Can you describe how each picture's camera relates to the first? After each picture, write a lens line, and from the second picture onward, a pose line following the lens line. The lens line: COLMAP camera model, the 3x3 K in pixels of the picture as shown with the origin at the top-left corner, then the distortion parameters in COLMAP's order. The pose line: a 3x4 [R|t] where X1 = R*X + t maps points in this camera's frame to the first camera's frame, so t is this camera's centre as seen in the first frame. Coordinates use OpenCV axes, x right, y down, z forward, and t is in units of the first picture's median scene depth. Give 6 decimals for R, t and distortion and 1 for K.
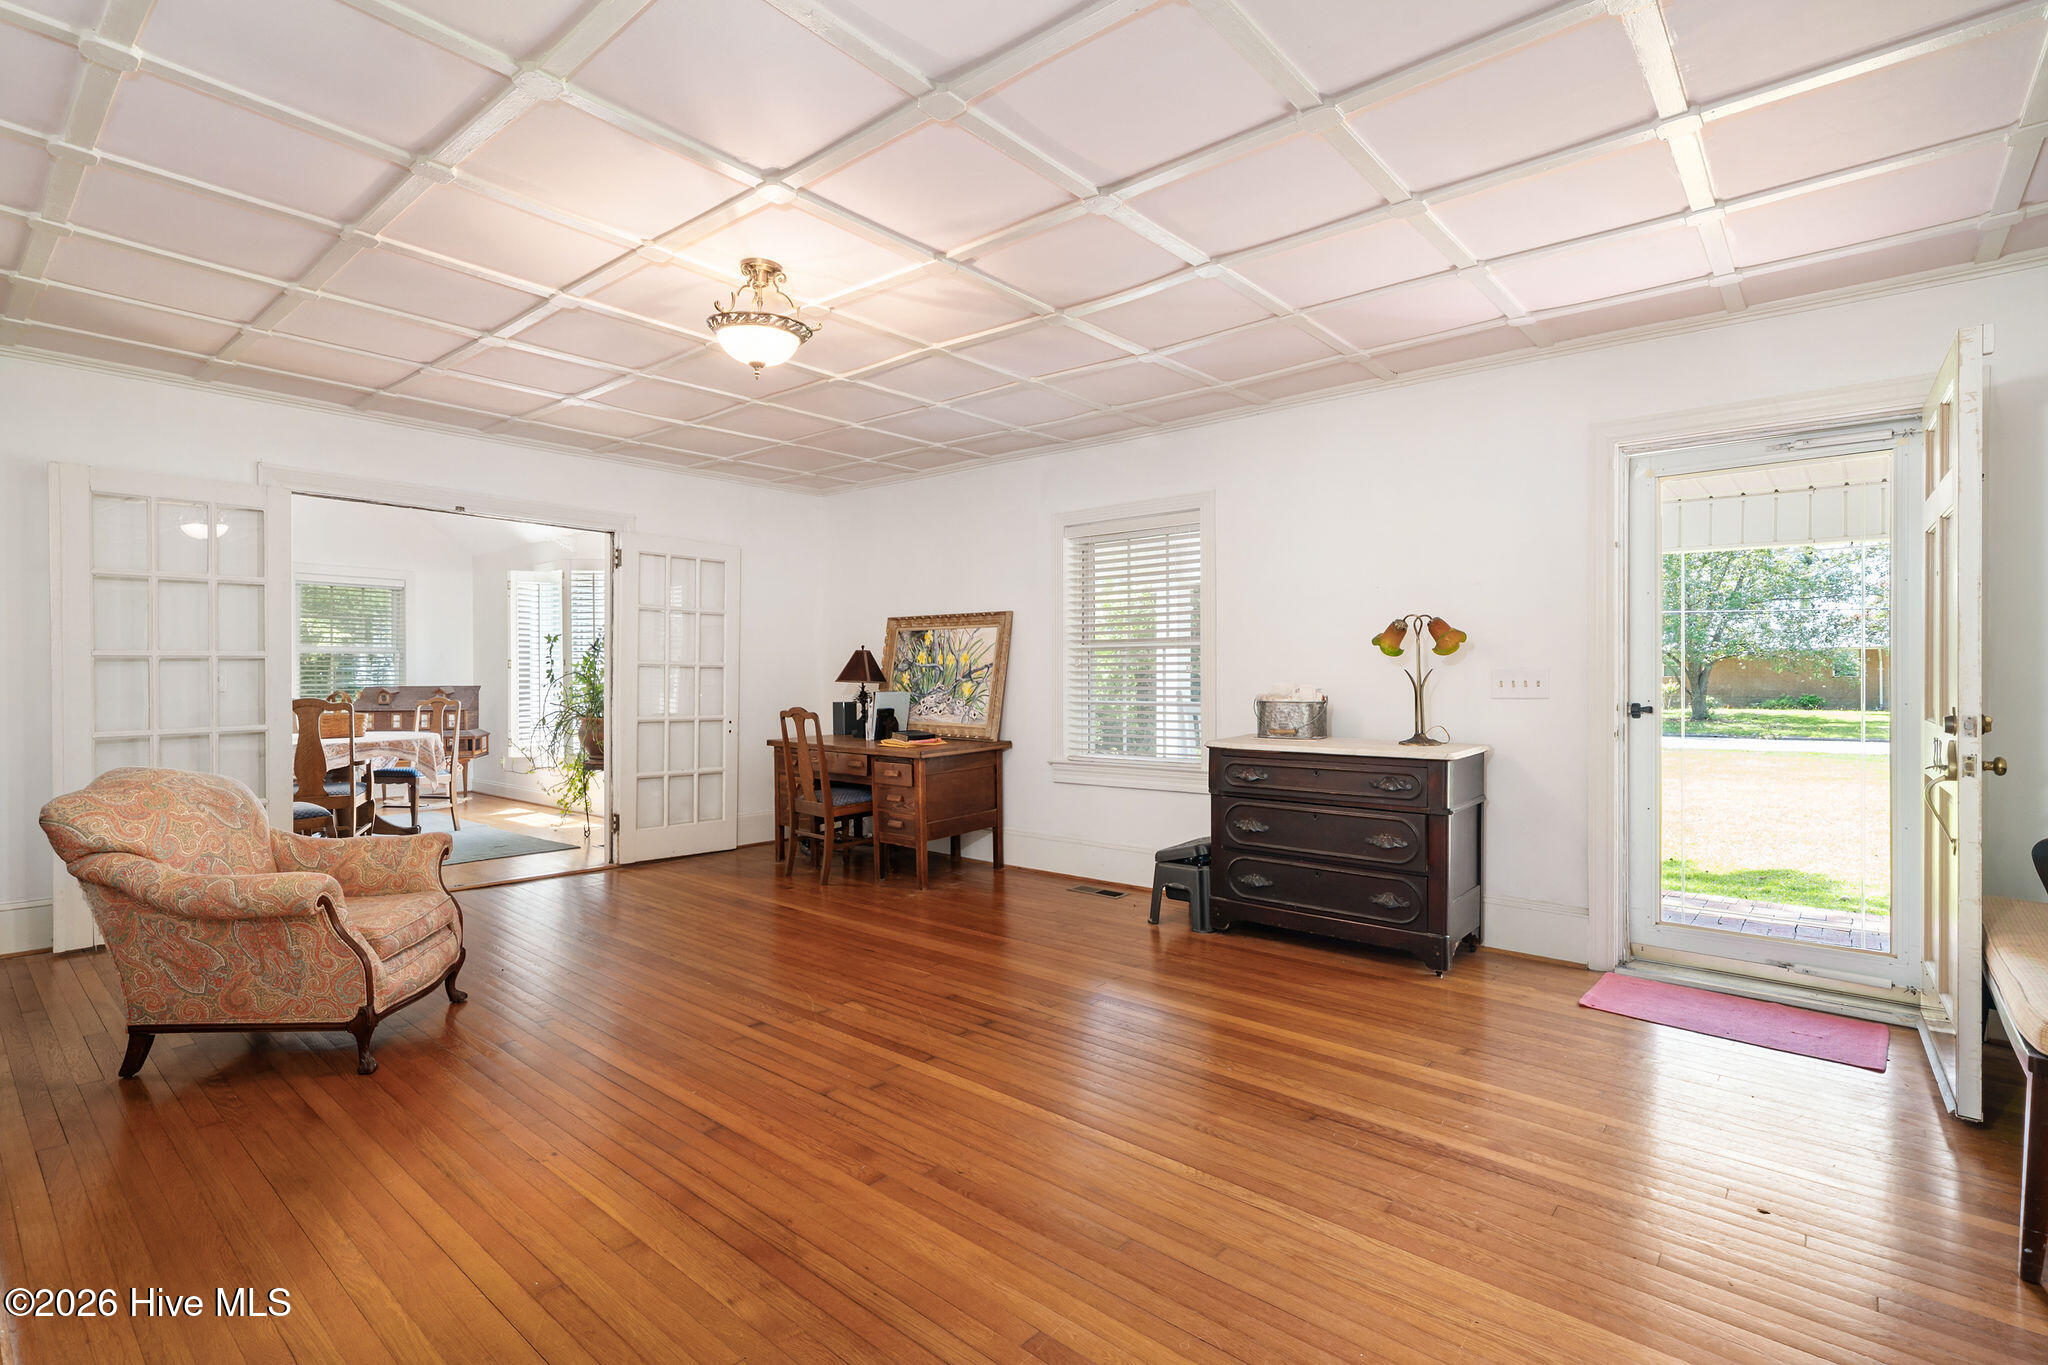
lens RADIAL K [[974.9, 0, 1023.6], [0, 974.9, 685.7], [0, 0, 1]] dist [0.003674, 0.000656]
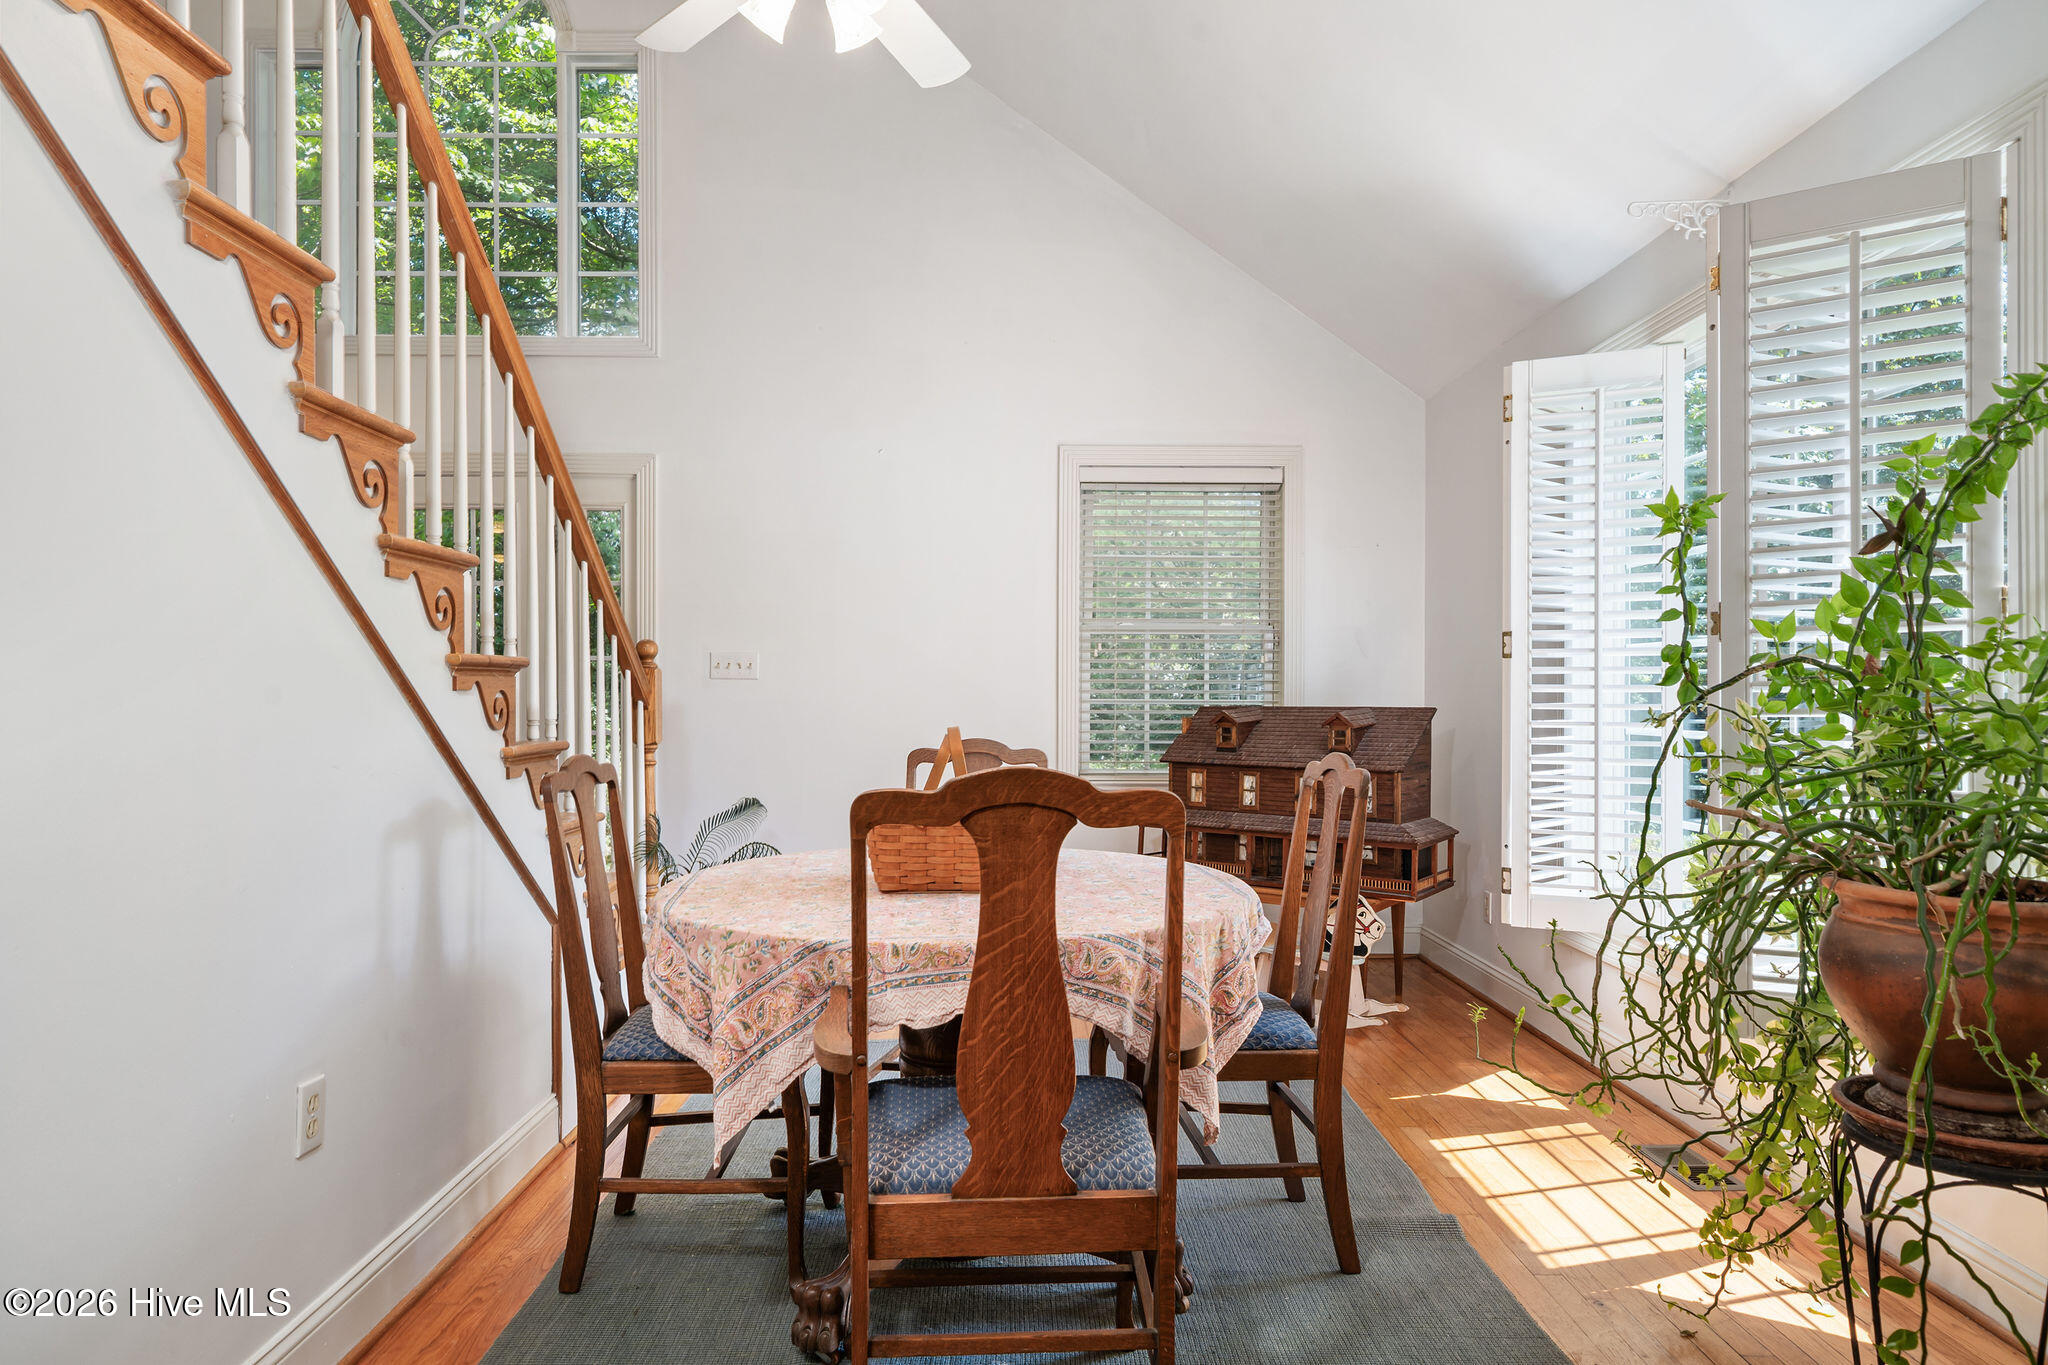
lens RADIAL K [[1250.6, 0, 1025.6], [0, 1250.6, 690.4], [0, 0, 1]] dist [0.001352, 0.000026]
pose [[0.655808, 0.004676, -0.754913, -0.297140], [-0.008767, 0.999961, -0.001423, -0.004720], [0.754877, 0.007551, 0.655823, 0.568223]]
